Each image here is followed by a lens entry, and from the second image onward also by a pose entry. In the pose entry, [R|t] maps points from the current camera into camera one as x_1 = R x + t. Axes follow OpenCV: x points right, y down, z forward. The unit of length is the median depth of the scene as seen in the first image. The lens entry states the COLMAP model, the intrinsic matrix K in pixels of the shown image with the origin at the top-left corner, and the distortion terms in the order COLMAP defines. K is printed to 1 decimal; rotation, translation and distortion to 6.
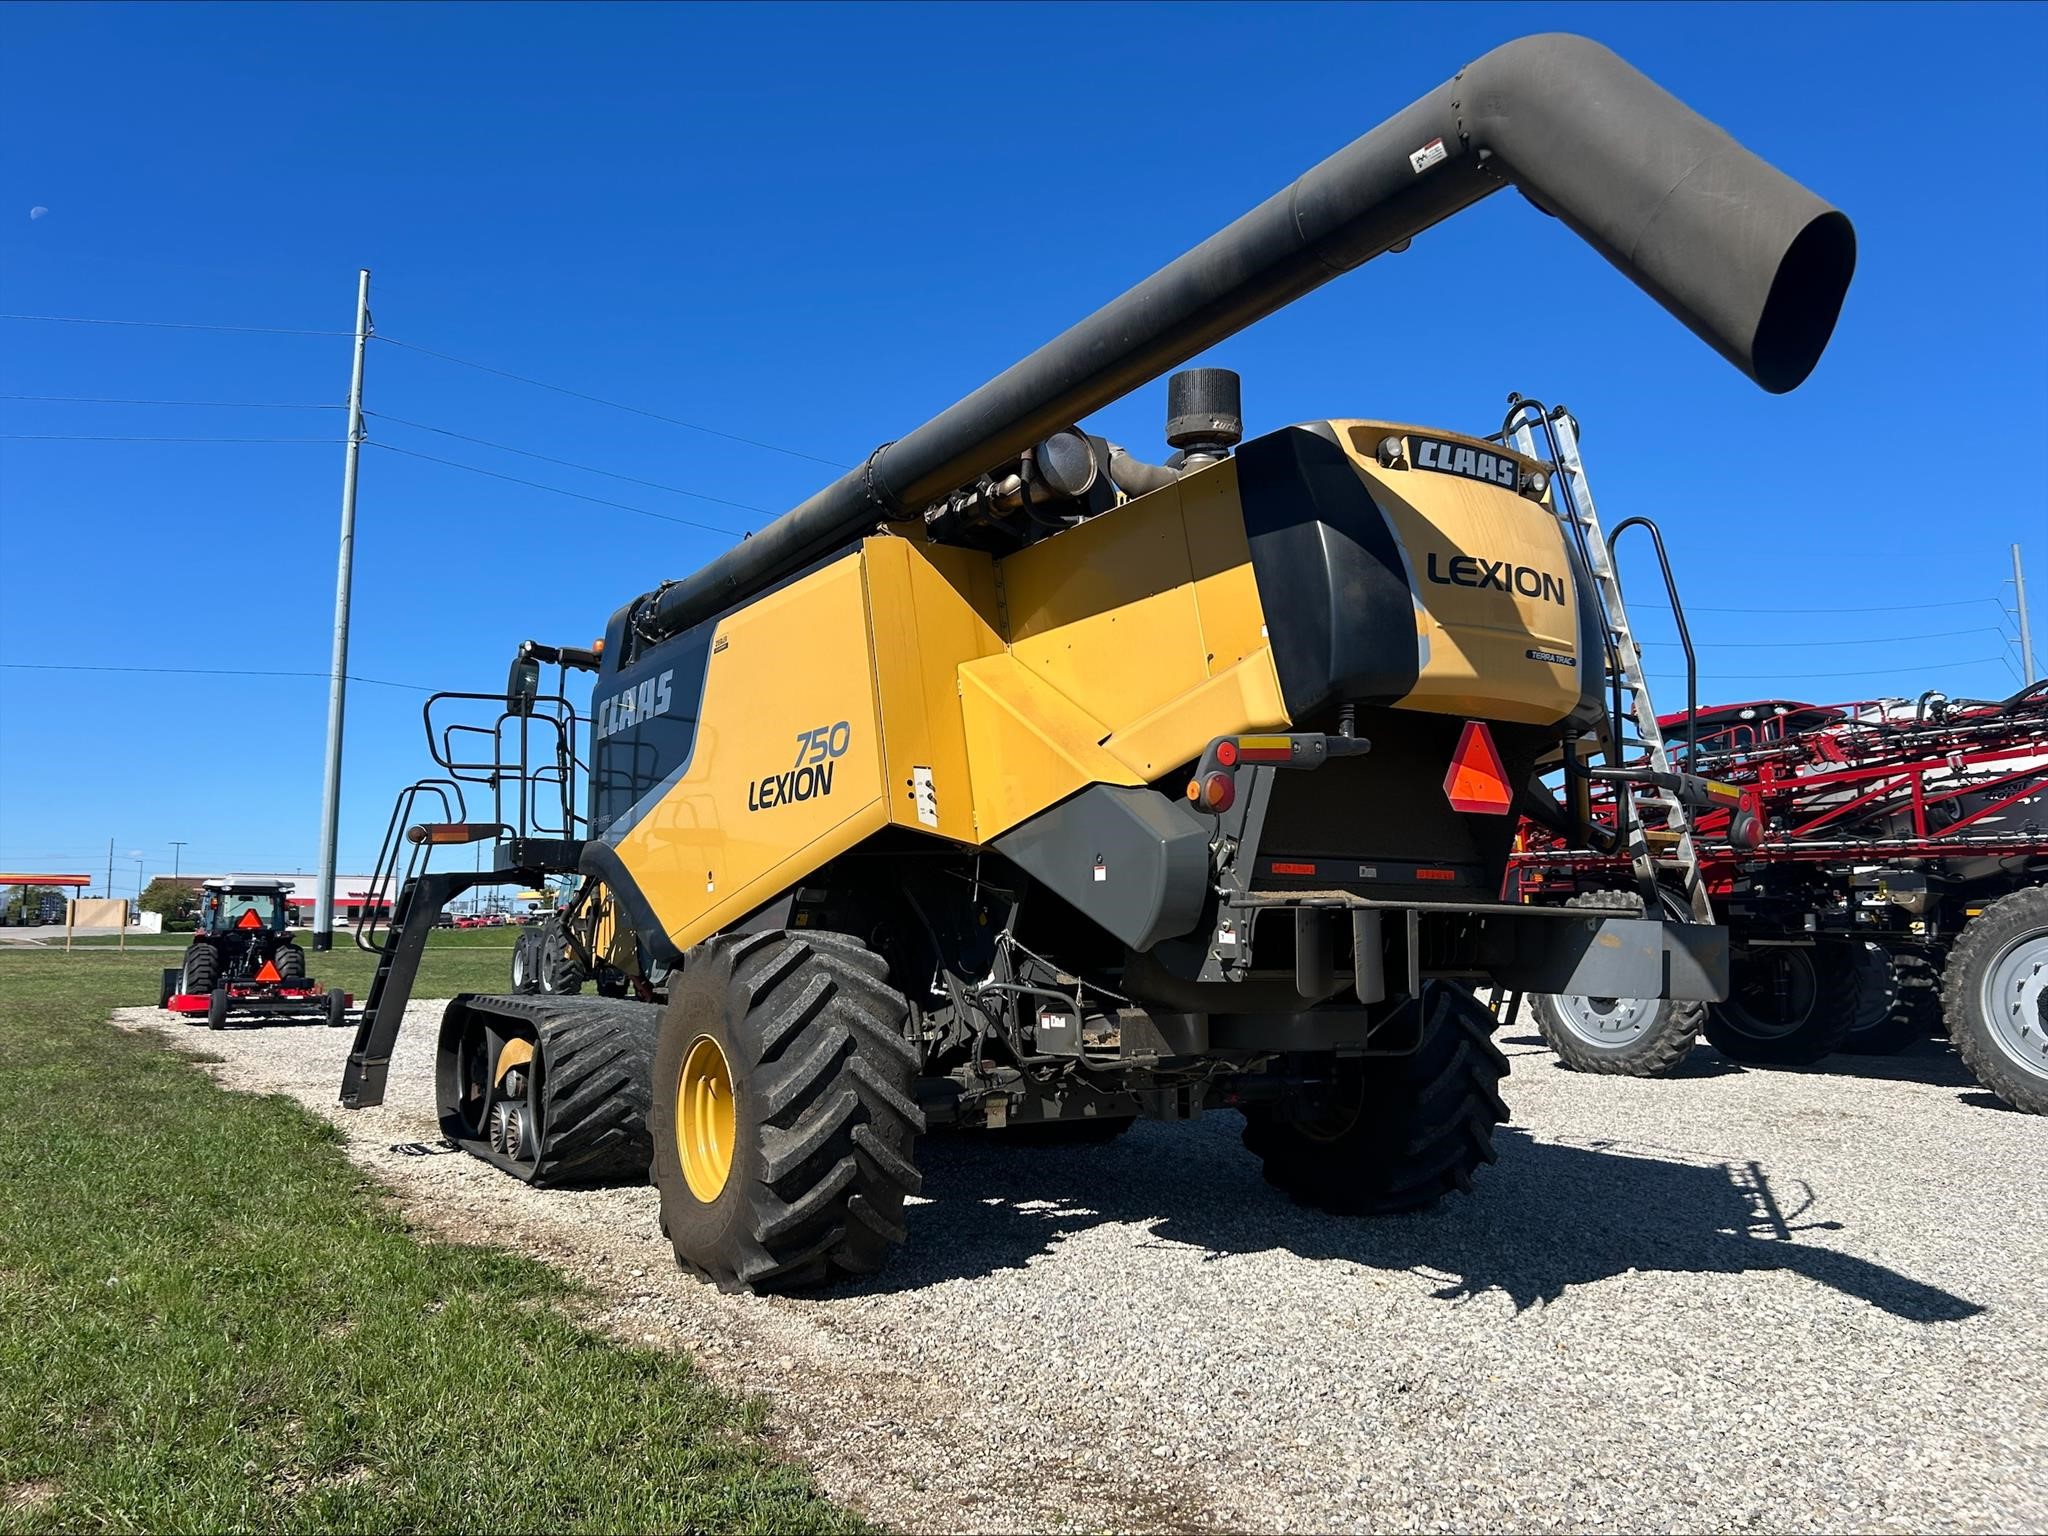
lens RADIAL K [[1527.9, 0, 1007.0], [0, 1527.9, 765.8], [0, 0, 1]] dist [0.083934, -0.013033]
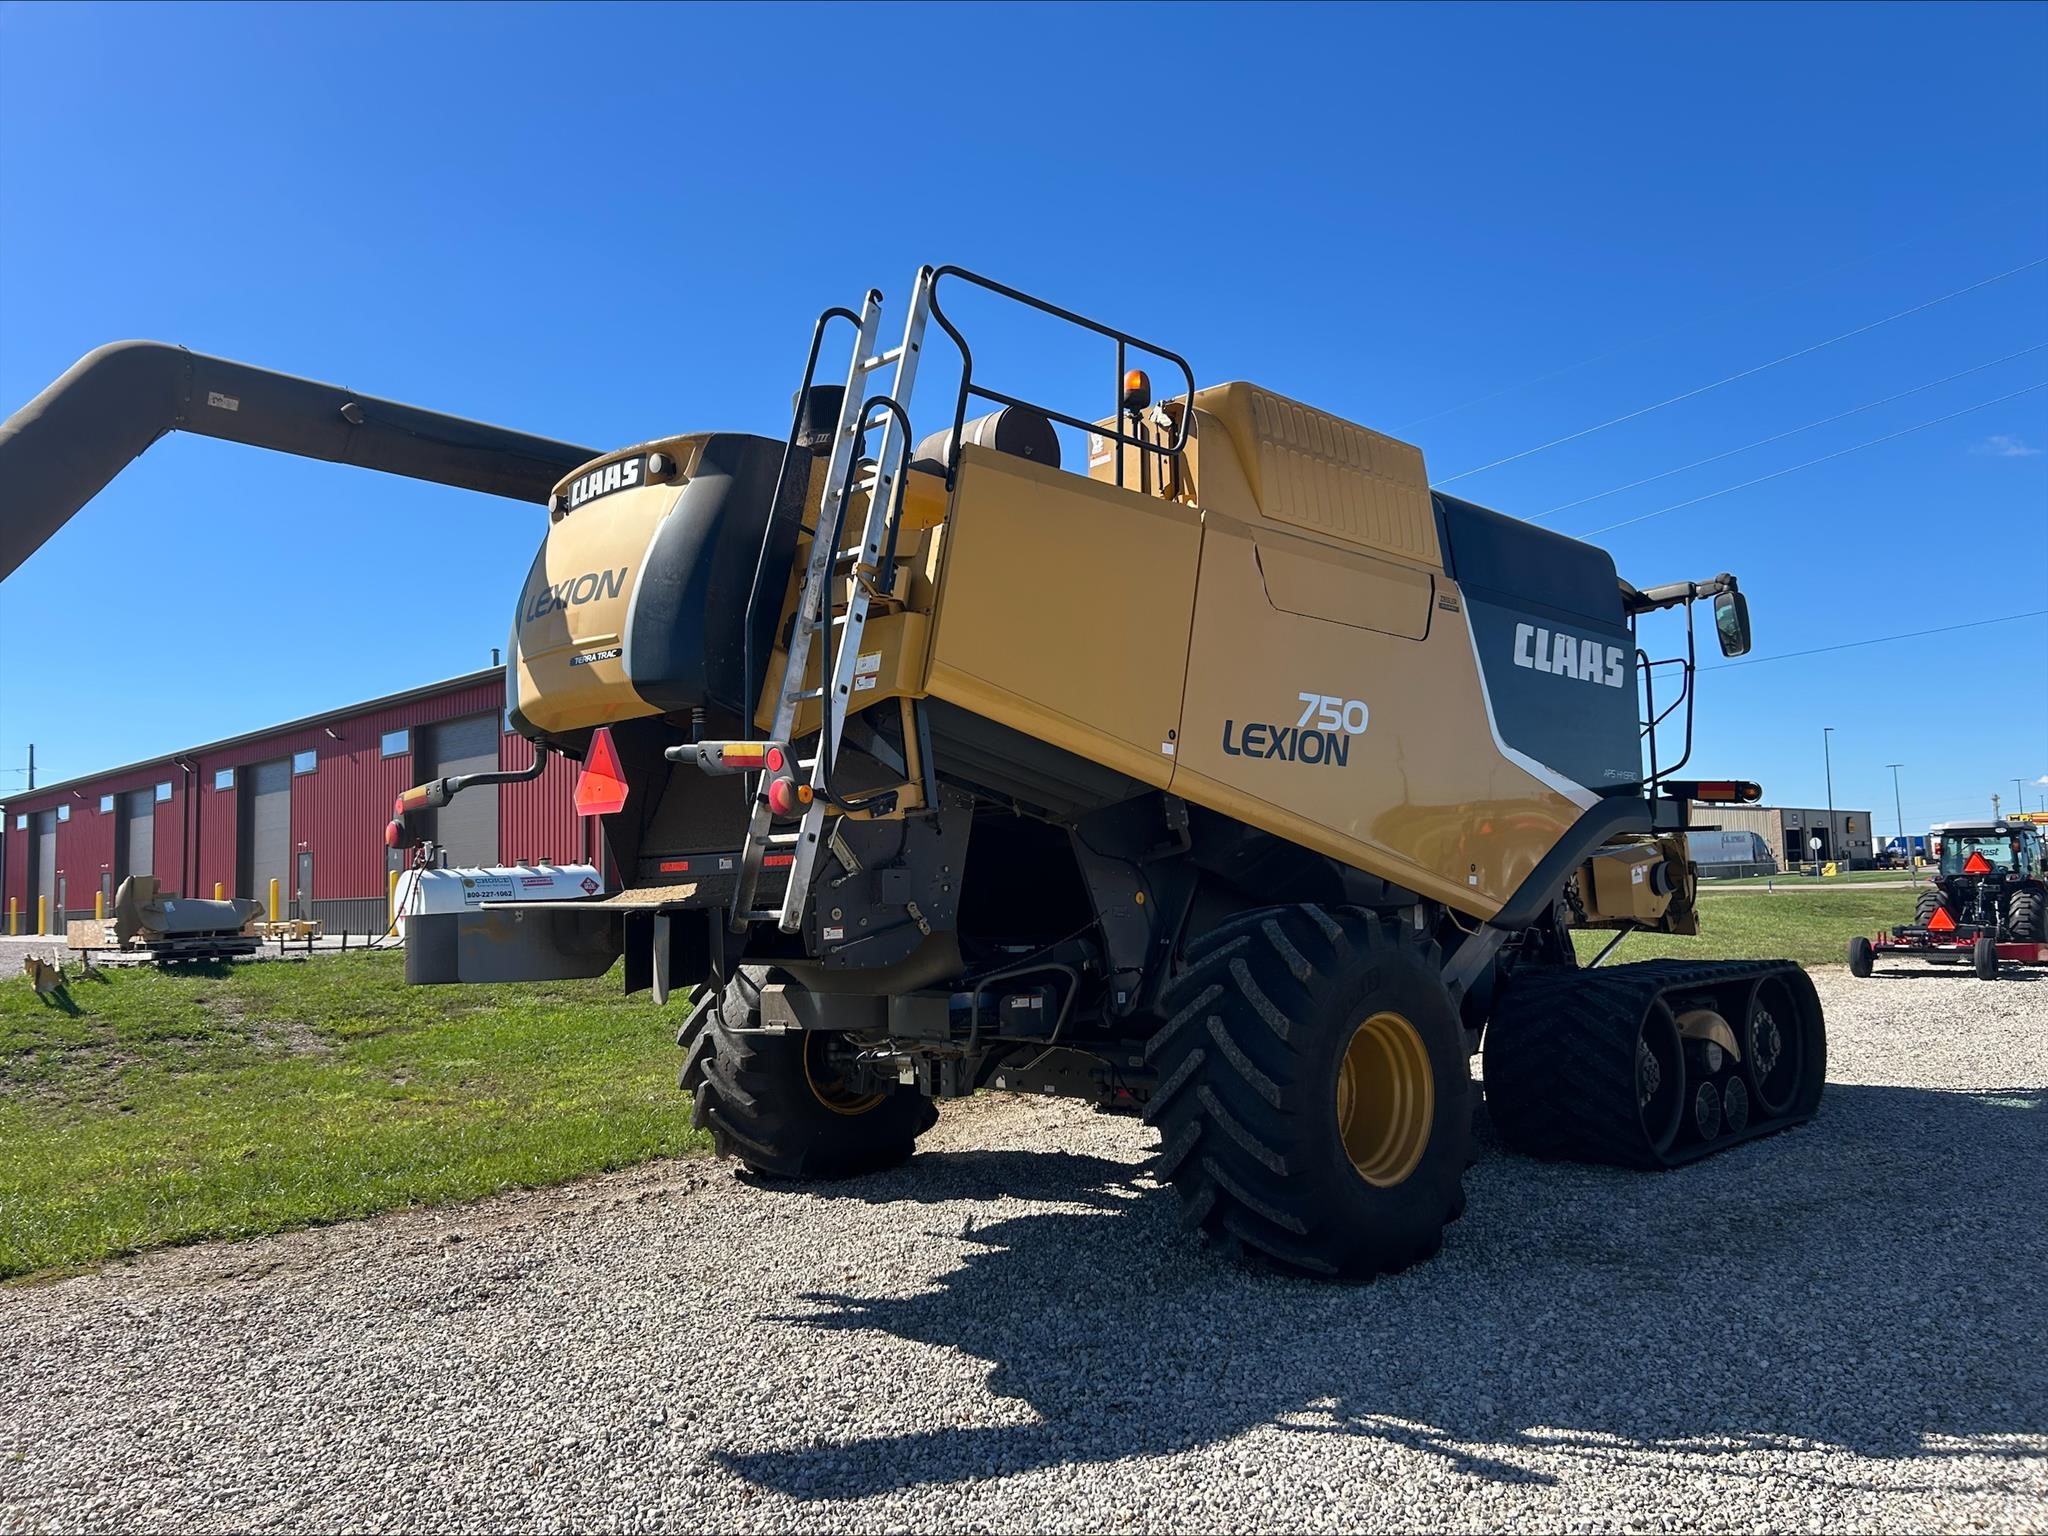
lens RADIAL K [[1527.9, 0, 1020.8], [0, 1527.9, 766.2], [0, 0, 1]] dist [0.083934, -0.013033]
pose [[0.214217, -0.090847, -0.972552, 1.254339], [0.133648, 0.989028, -0.062949, 0.092485], [0.967600, -0.116495, 0.224008, 0.932405]]
